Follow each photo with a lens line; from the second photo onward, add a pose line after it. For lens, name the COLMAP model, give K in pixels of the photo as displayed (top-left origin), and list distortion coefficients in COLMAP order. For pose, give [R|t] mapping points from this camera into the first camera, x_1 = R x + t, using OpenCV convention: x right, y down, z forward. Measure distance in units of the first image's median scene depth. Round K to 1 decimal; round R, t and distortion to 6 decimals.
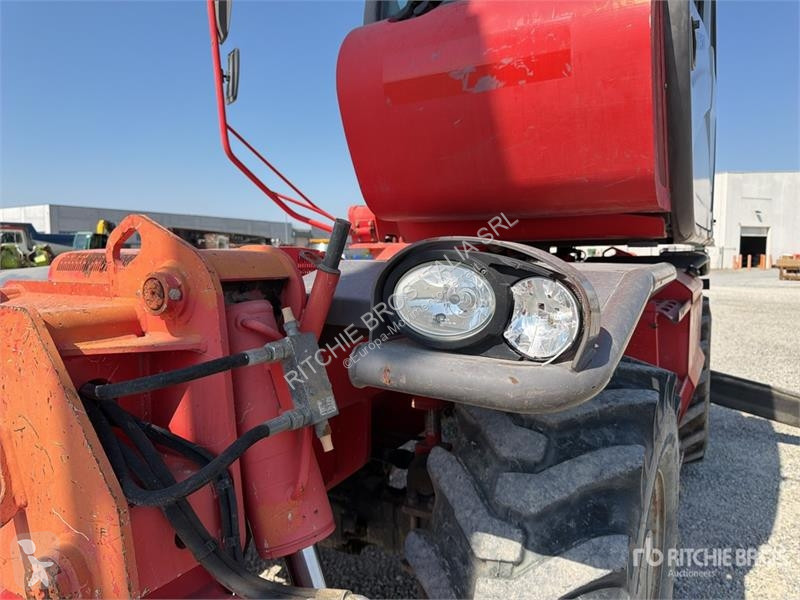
lens RADIAL K [[567.3, 0, 396.1], [0, 567.3, 300.6], [0, 0, 1]] dist [0.063792, -0.080124]
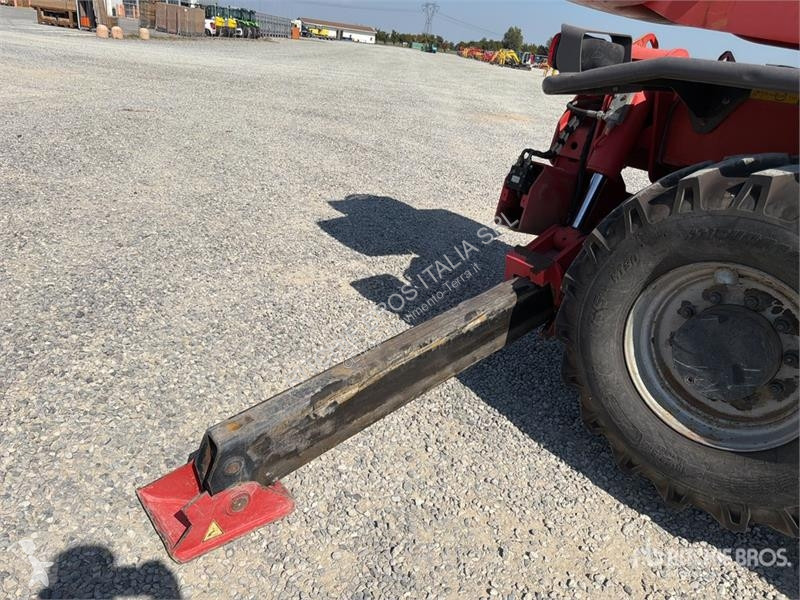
lens RADIAL K [[581.8, 0, 400.0], [0, 581.8, 300.0], [0, 0, 1]] dist [-0.007454, -0.001657]
pose [[0.339997, -0.340664, 0.876556, -0.617938], [-0.050759, 0.924077, 0.378821, -0.112143], [-0.939056, -0.173291, 0.296892, 1.858832]]
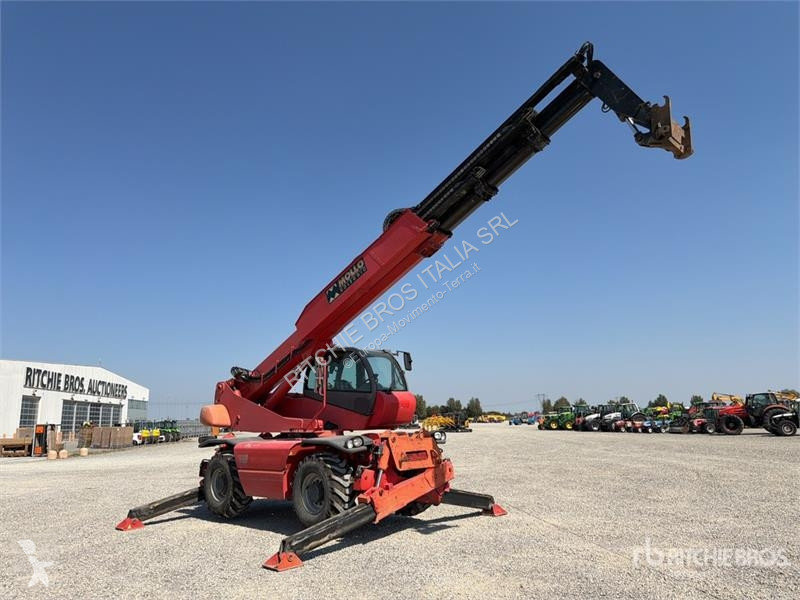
lens RADIAL K [[567.3, 0, 396.1], [0, 567.3, 300.6], [0, 0, 1]] dist [0.063792, -0.080124]
pose [[0.222574, 0.195028, 0.955209, -3.439093], [0.102407, 0.969689, -0.221846, -0.054160], [-0.969522, 0.147197, 0.195855, -0.248698]]
